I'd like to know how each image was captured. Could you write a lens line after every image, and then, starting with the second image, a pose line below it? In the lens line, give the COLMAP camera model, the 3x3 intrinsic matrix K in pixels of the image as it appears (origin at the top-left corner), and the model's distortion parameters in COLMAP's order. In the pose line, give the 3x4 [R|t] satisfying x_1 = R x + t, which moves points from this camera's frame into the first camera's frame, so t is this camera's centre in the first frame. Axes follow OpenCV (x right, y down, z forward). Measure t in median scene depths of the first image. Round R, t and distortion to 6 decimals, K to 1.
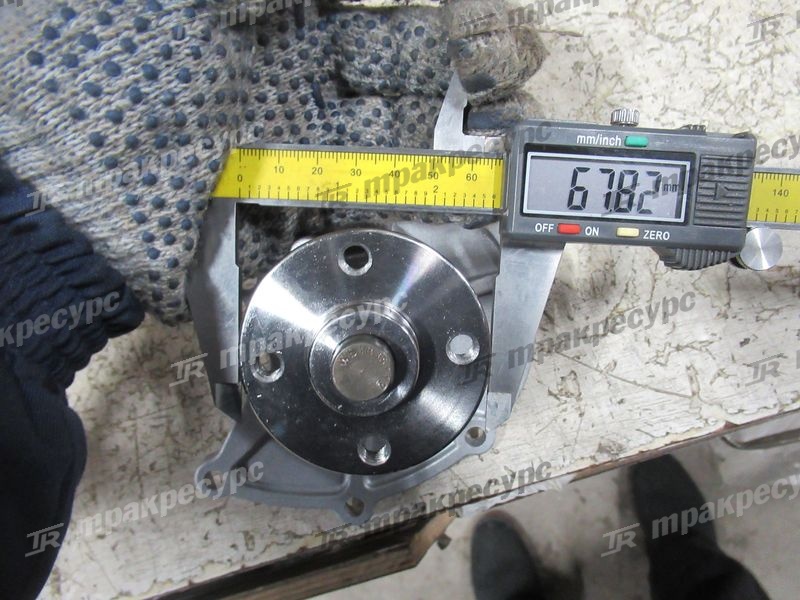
lens RADIAL K [[524.6, 0, 402.0], [0, 524.6, 306.1], [0, 0, 1]] dist [-0.001421, -0.006771]
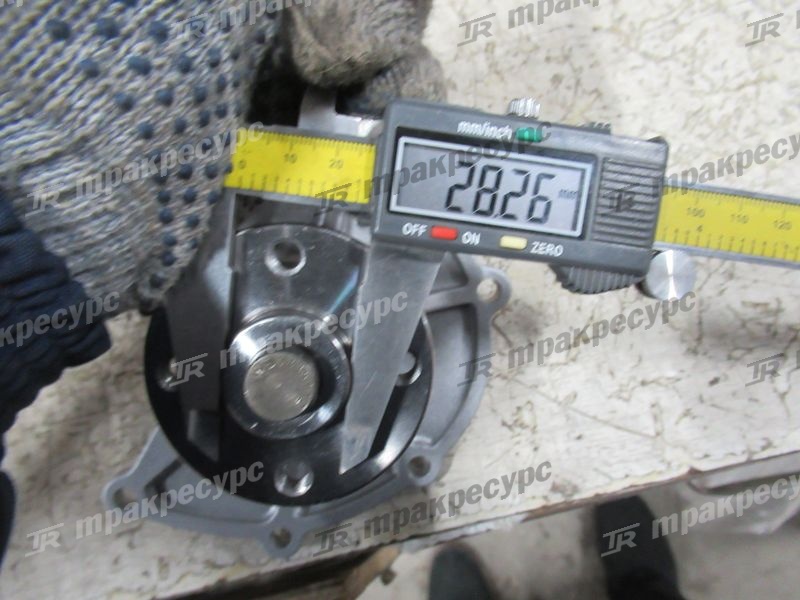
lens RADIAL K [[524.6, 0, 401.4], [0, 524.6, 311.7], [0, 0, 1]] dist [-0.001421, -0.006771]
pose [[0.997216, 0.067700, 0.031268, 0.059264], [-0.066796, 0.997342, -0.029096, 0.008926], [-0.033154, 0.026926, 0.999087, 0.081039]]
